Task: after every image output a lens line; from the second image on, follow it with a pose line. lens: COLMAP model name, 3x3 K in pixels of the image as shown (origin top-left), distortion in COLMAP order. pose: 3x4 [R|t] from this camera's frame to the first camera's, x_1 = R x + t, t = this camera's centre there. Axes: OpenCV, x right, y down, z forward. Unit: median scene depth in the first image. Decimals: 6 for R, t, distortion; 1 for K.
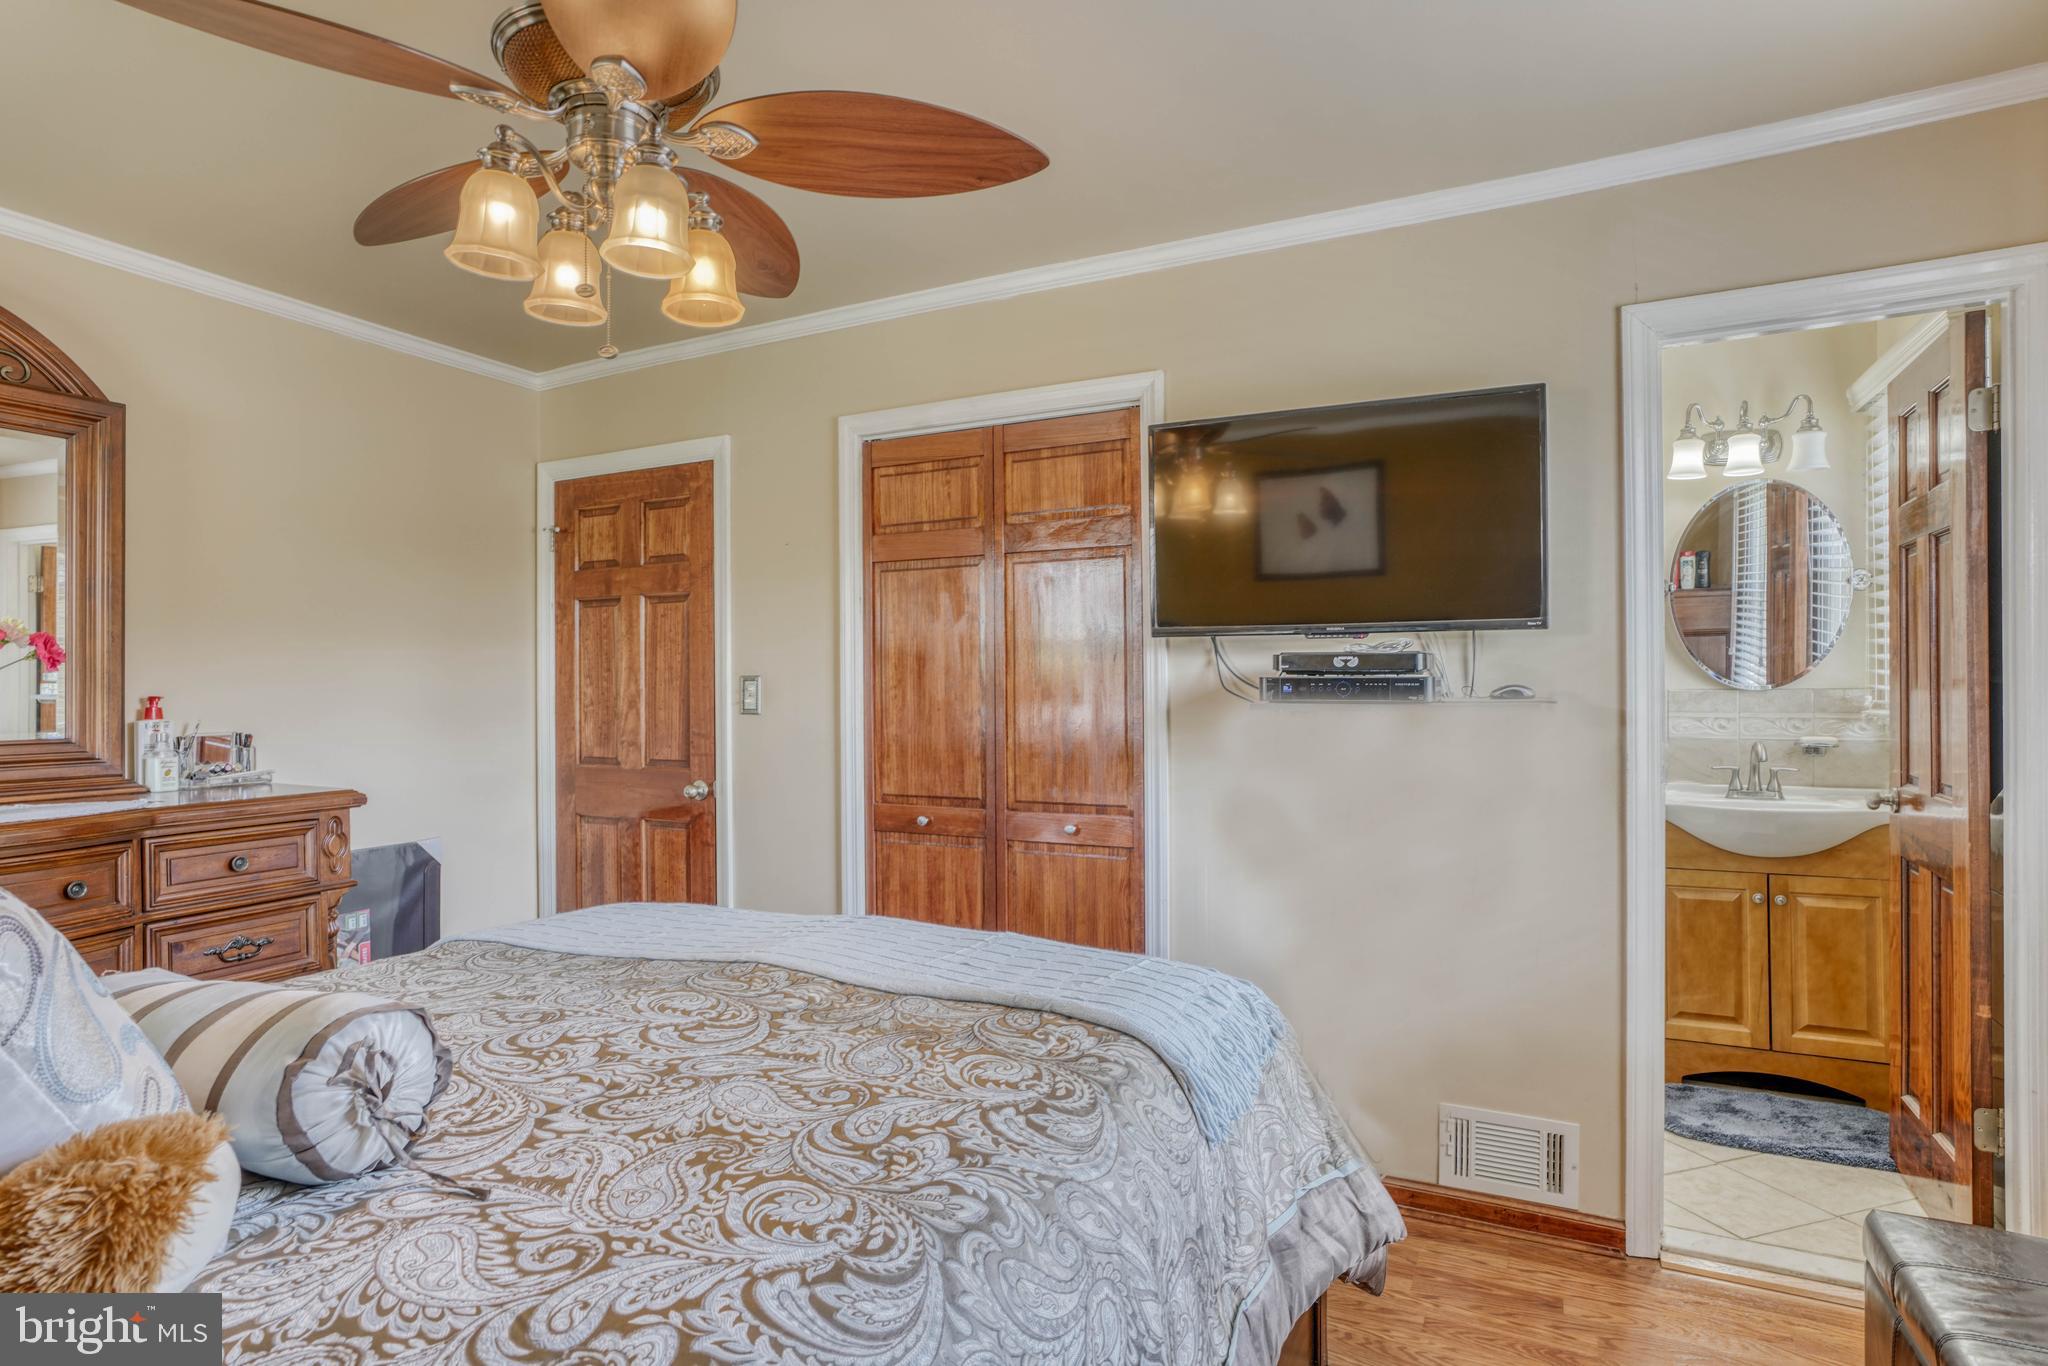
lens RADIAL K [[1062.2, 0, 1022.9], [0, 1062.2, 684.7], [0, 0, 1]] dist [-0.015477, 0.001158]
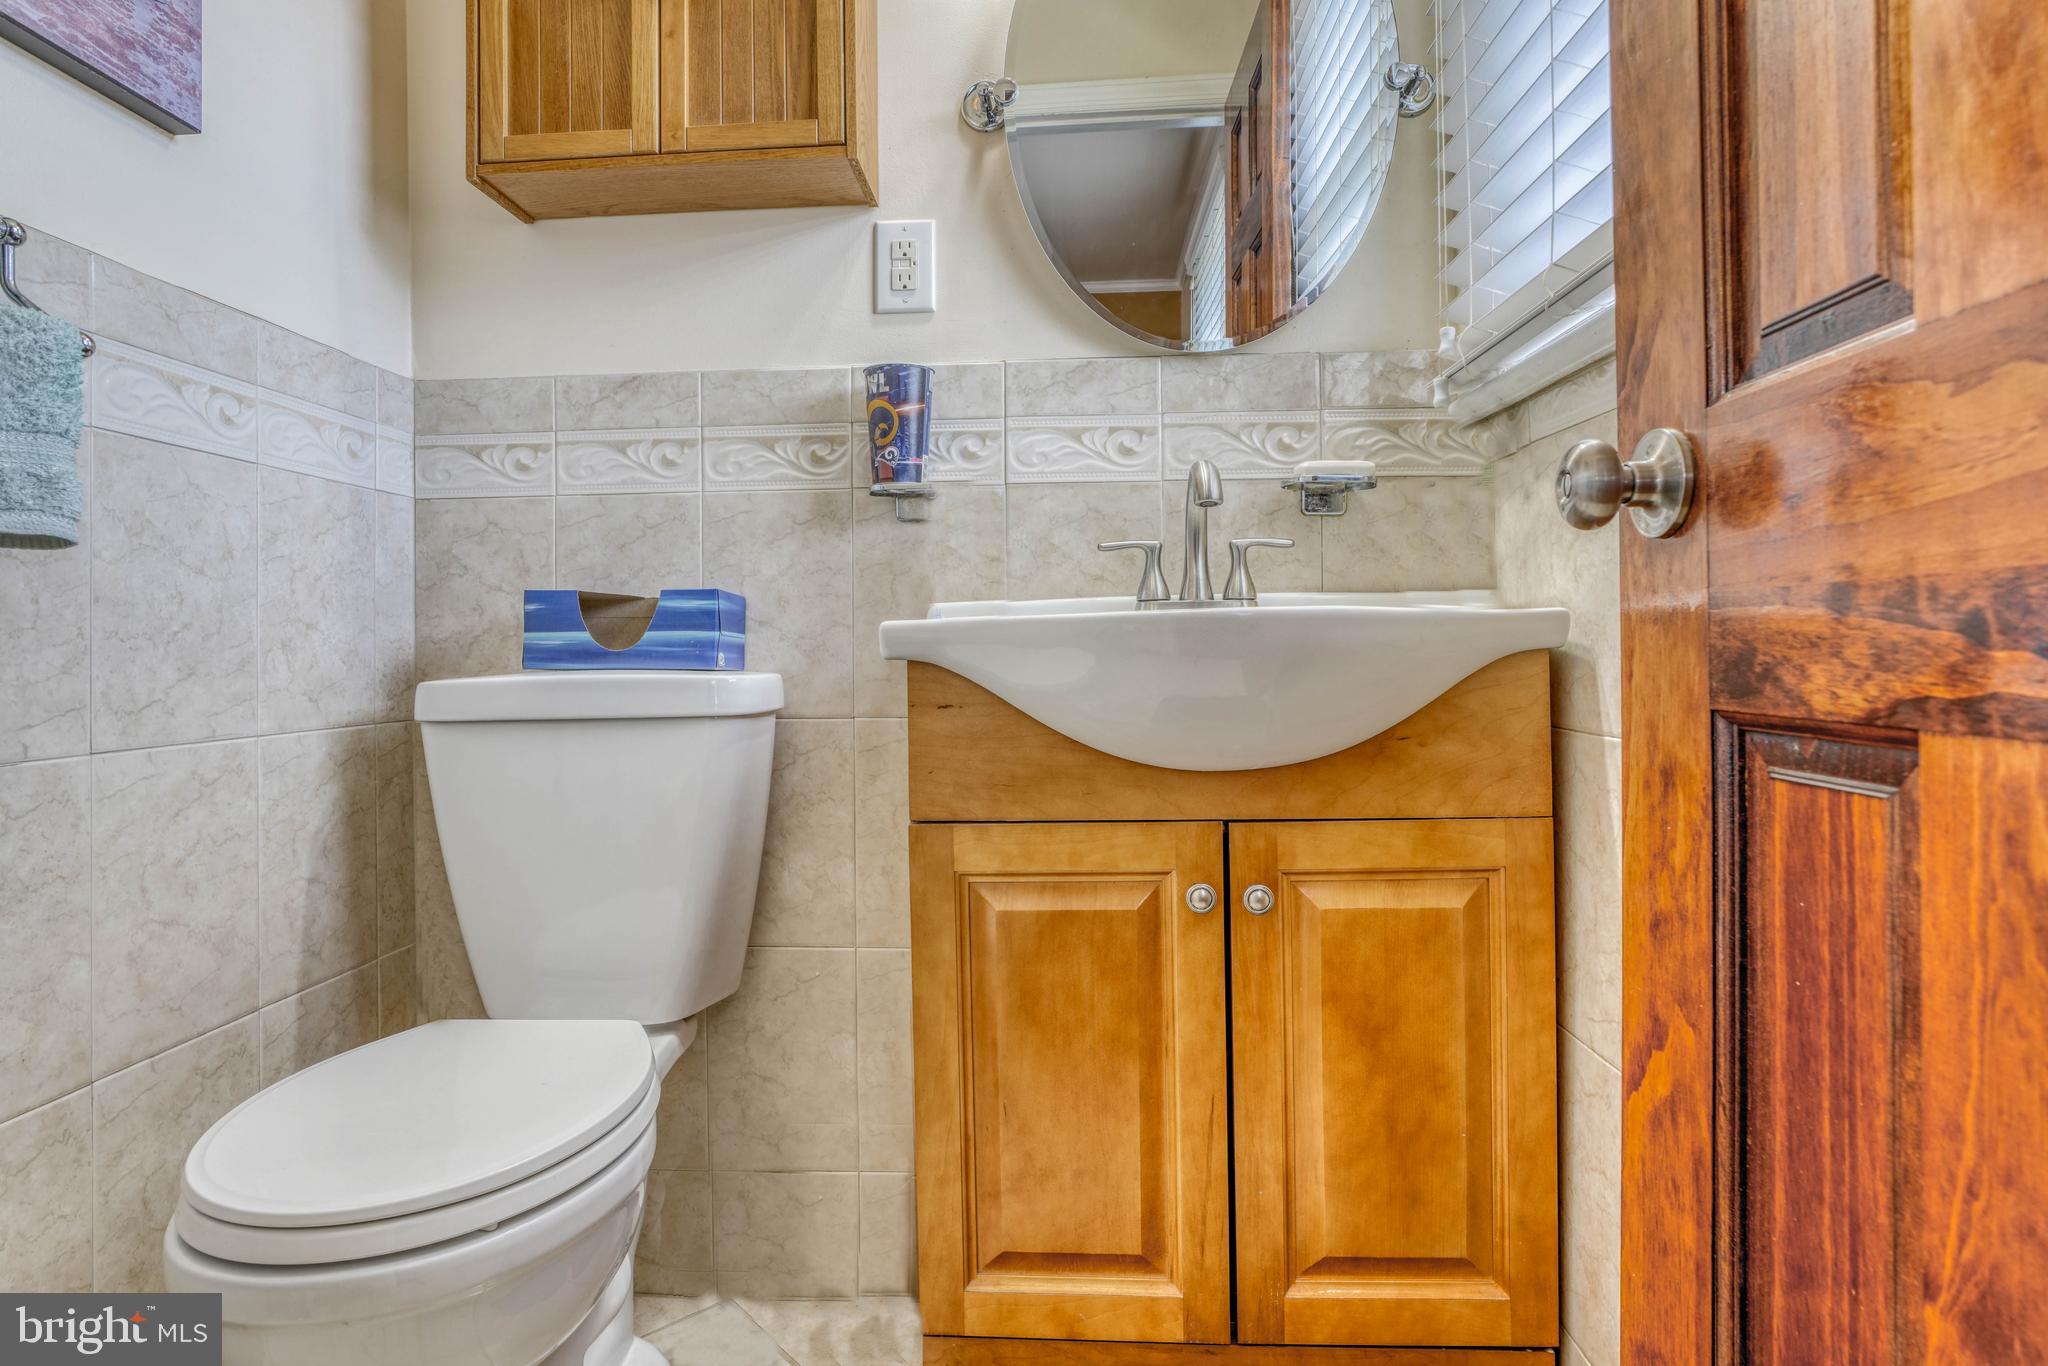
lens RADIAL K [[1062.2, 0, 1021.2], [0, 1062.2, 677.4], [0, 0, 1]] dist [-0.015477, 0.001158]
pose [[0.912630, -0.003355, 0.408773, 0.513909], [0.001662, 0.999989, 0.004498, 0.133188], [-0.408783, -0.003426, 0.912625, 0.724390]]
